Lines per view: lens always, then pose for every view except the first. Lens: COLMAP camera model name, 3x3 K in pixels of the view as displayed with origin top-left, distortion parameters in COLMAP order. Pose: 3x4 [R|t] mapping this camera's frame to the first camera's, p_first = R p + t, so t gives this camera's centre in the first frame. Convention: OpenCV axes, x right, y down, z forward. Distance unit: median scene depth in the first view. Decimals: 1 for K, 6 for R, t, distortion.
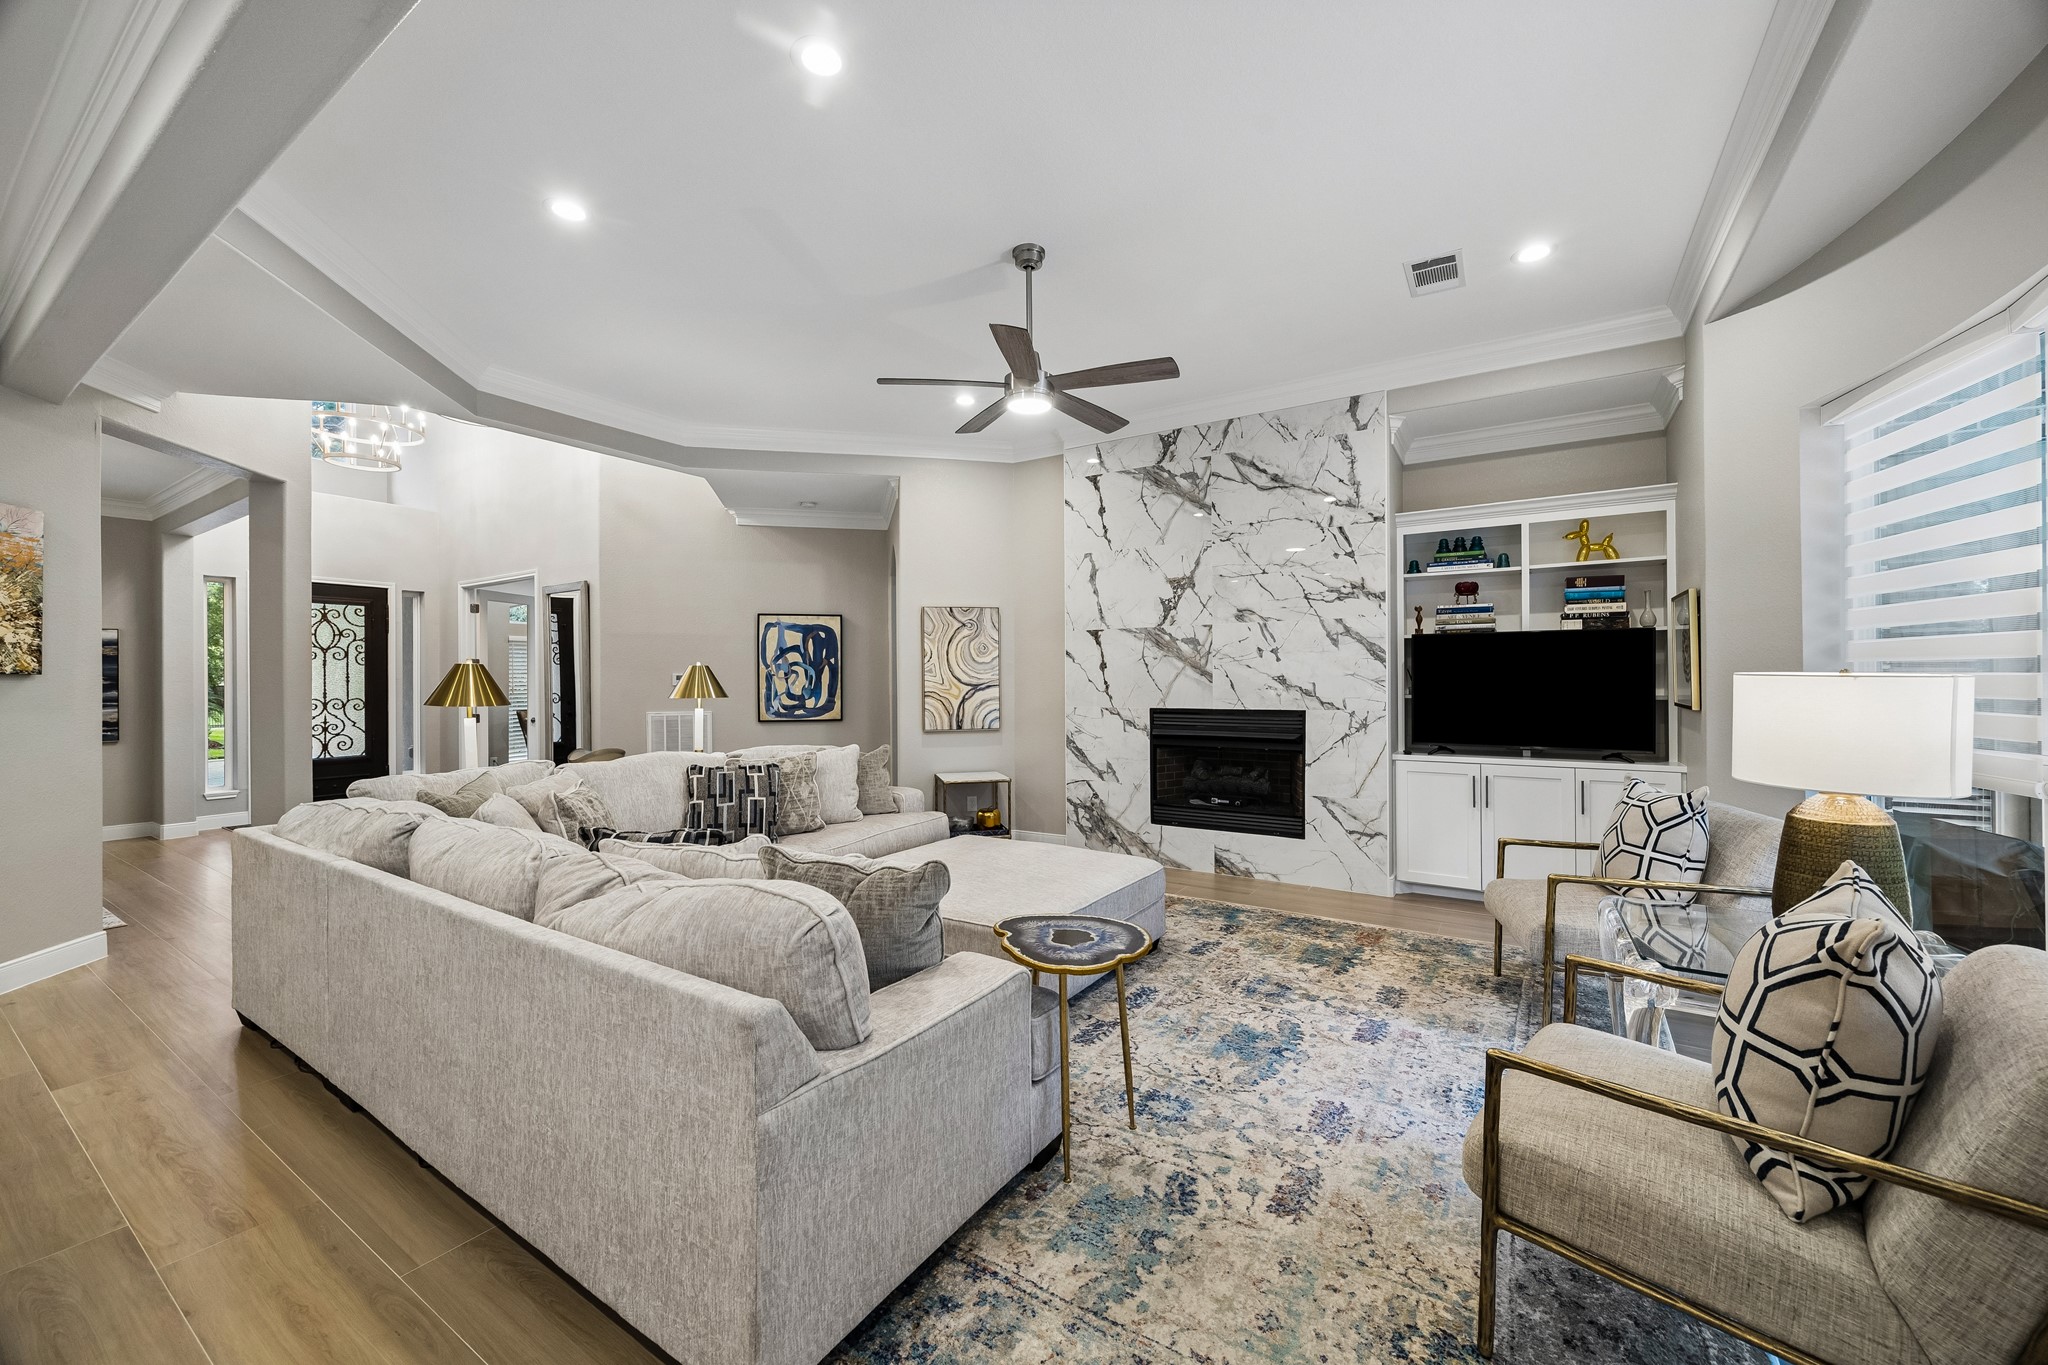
lens RADIAL K [[781.6, 0, 1024.0], [0, 781.6, 682.5], [0, 0, 1]] dist [-0.000174, 0.000029]
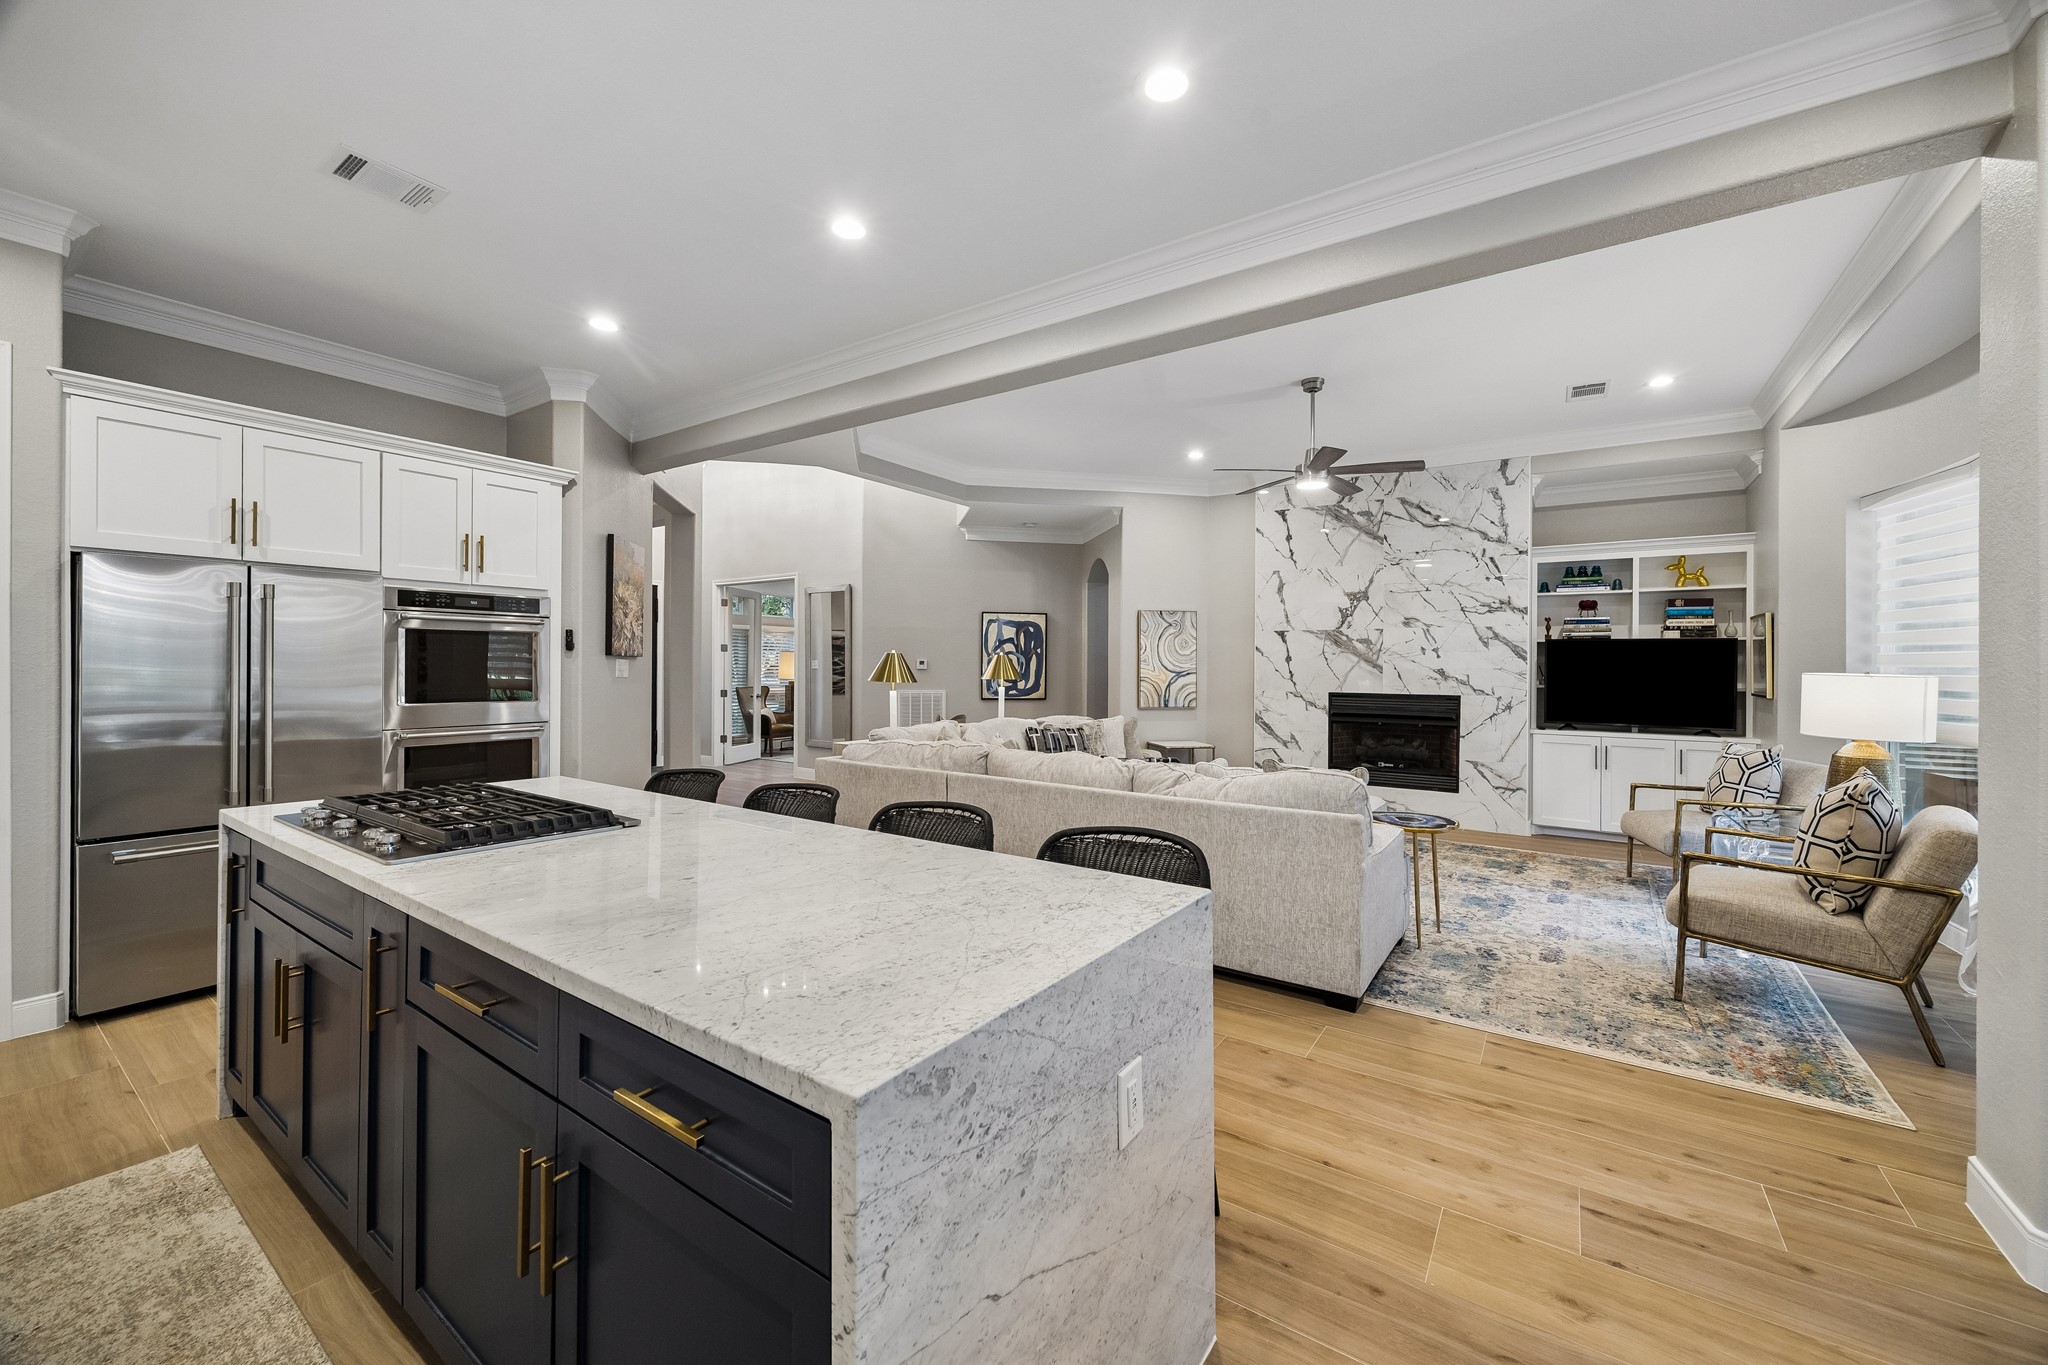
lens RADIAL K [[789.4, 0, 1026.6], [0, 789.4, 669.1], [0, 0, 1]] dist [0.001094, 0.000254]
pose [[0.999527, 0.014936, -0.026897, -0.349379], [-0.014929, 0.999888, 0.000434, 0.001375], [0.026901, -0.000032, 0.999638, -0.365055]]
